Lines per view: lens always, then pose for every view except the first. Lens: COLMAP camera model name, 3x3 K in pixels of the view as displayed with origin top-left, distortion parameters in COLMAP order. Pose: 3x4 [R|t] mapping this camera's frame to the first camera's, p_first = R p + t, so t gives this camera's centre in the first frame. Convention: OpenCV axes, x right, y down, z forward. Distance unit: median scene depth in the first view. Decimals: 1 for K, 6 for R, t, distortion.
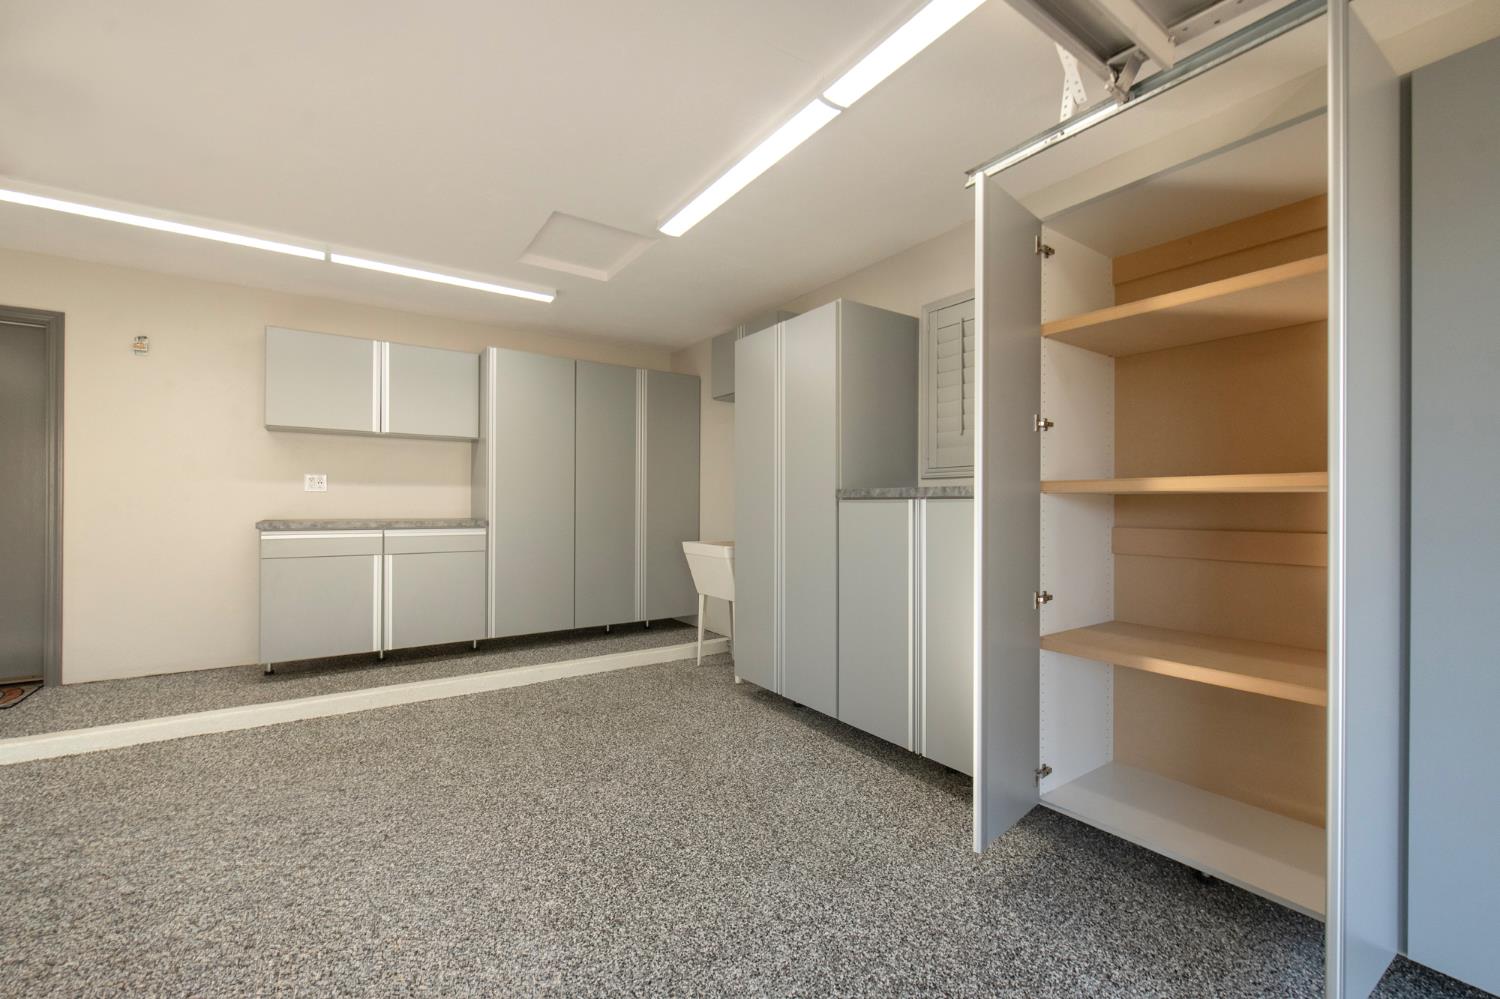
lens RADIAL K [[632.8, 0, 750.3], [0, 632.8, 507.3], [0, 0, 1]] dist [-0.000550, -0.000382]
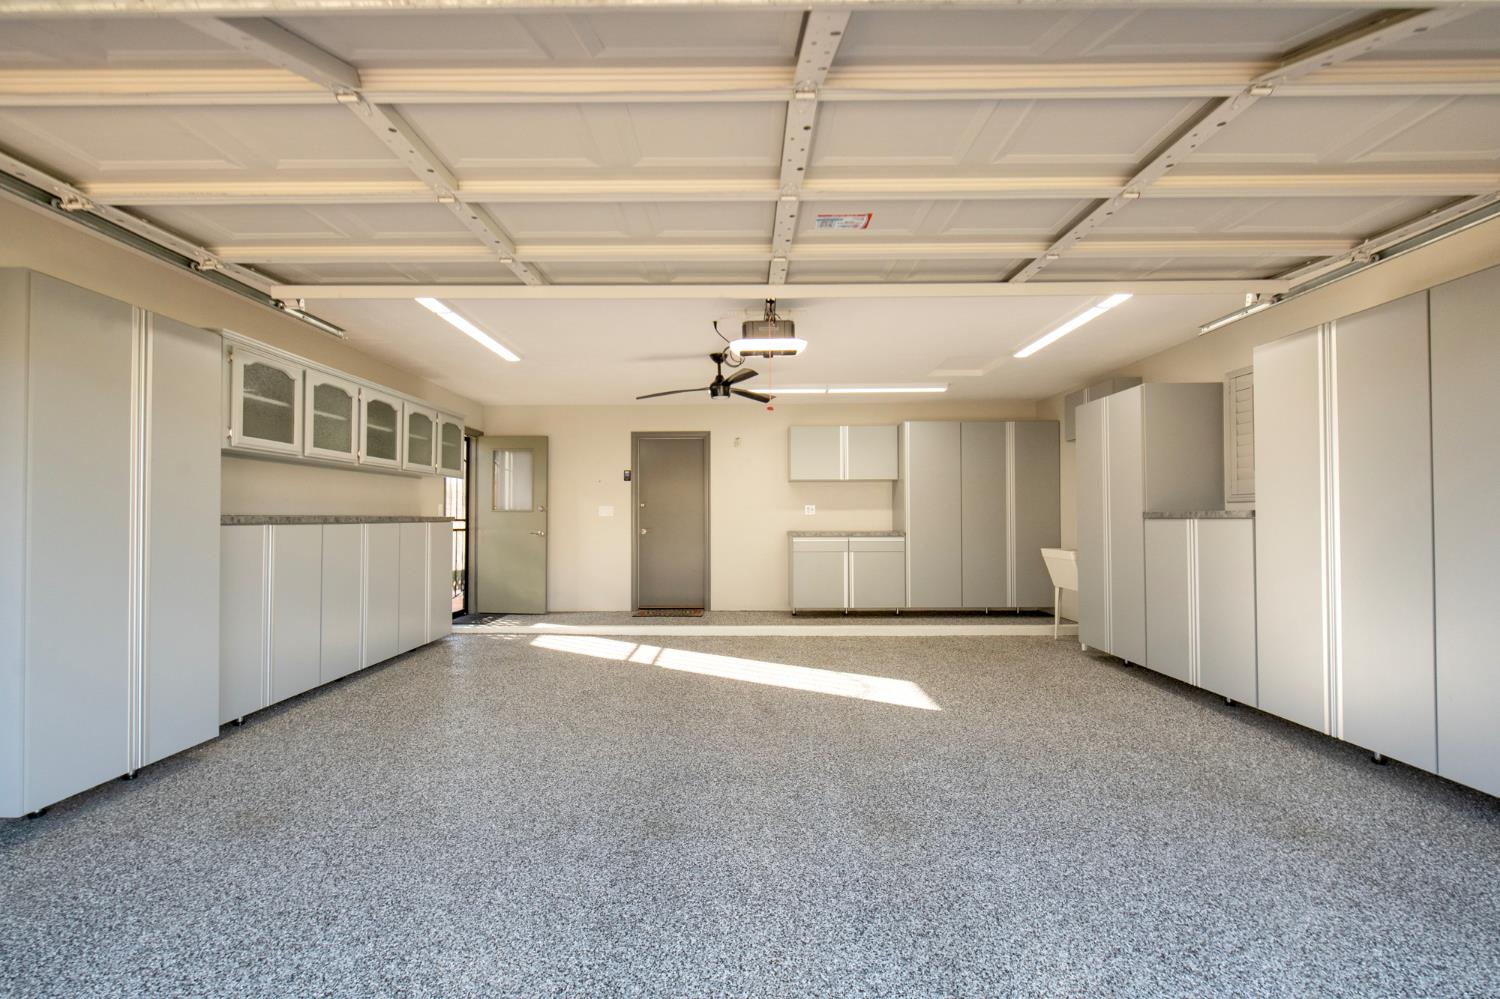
lens RADIAL K [[632.8, 0, 750.3], [0, 632.8, 507.3], [0, 0, 1]] dist [-0.000550, -0.000382]
pose [[0.834628, -0.016249, -0.550575, 0.141035], [0.004782, 0.999741, -0.022256, -0.008577], [0.550794, 0.015943, 0.834489, -0.572195]]
